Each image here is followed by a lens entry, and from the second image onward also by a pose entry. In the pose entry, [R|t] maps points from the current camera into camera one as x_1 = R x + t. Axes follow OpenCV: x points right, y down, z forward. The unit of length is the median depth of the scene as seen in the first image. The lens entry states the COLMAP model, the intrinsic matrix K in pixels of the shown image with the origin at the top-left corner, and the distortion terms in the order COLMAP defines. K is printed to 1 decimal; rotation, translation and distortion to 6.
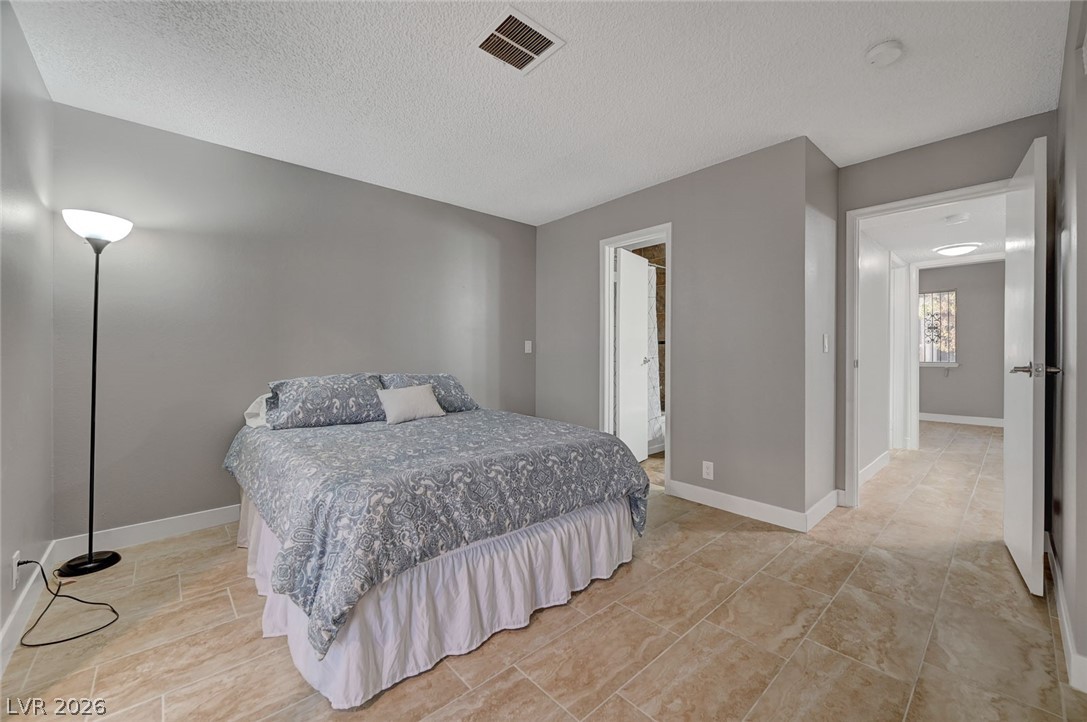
lens RADIAL K [[430.6, 0, 542.9], [0, 430.6, 357.4], [0, 0, 1]] dist [-0.010405, -0.000485]
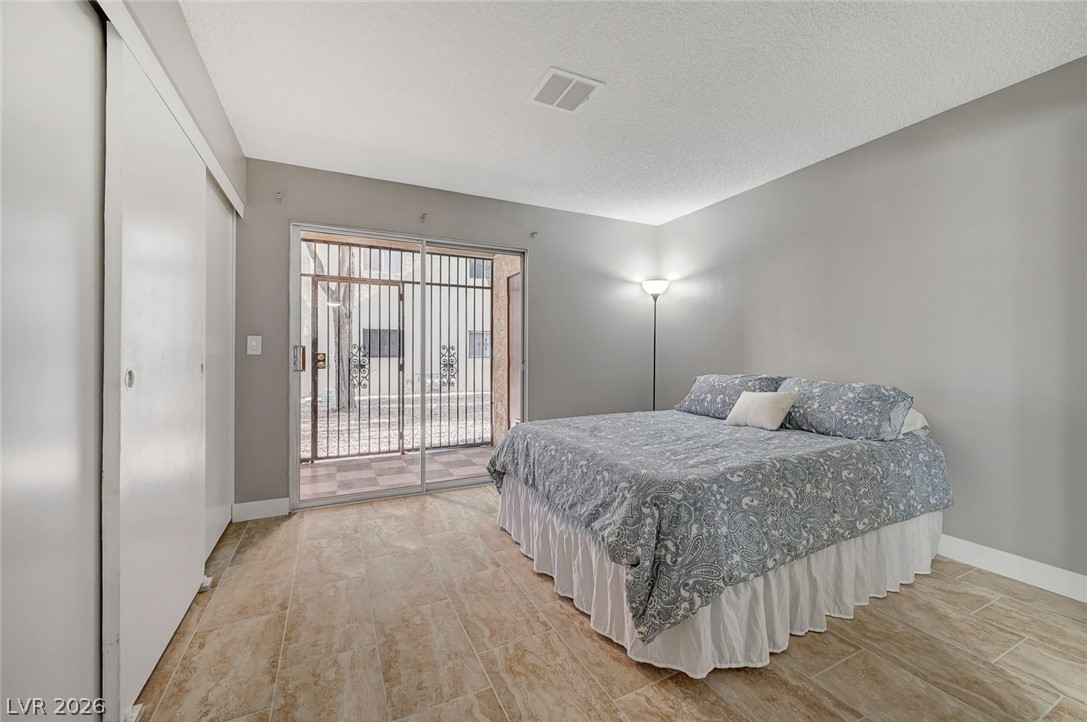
lens RADIAL K [[430.6, 0, 541.8], [0, 430.6, 354.6], [0, 0, 1]] dist [-0.010405, -0.000485]
pose [[-0.277042, 0.000277, -0.960858, 1.144193], [-0.006396, 0.999977, 0.002132, -0.014668], [0.960837, 0.006737, -0.277034, 1.336691]]
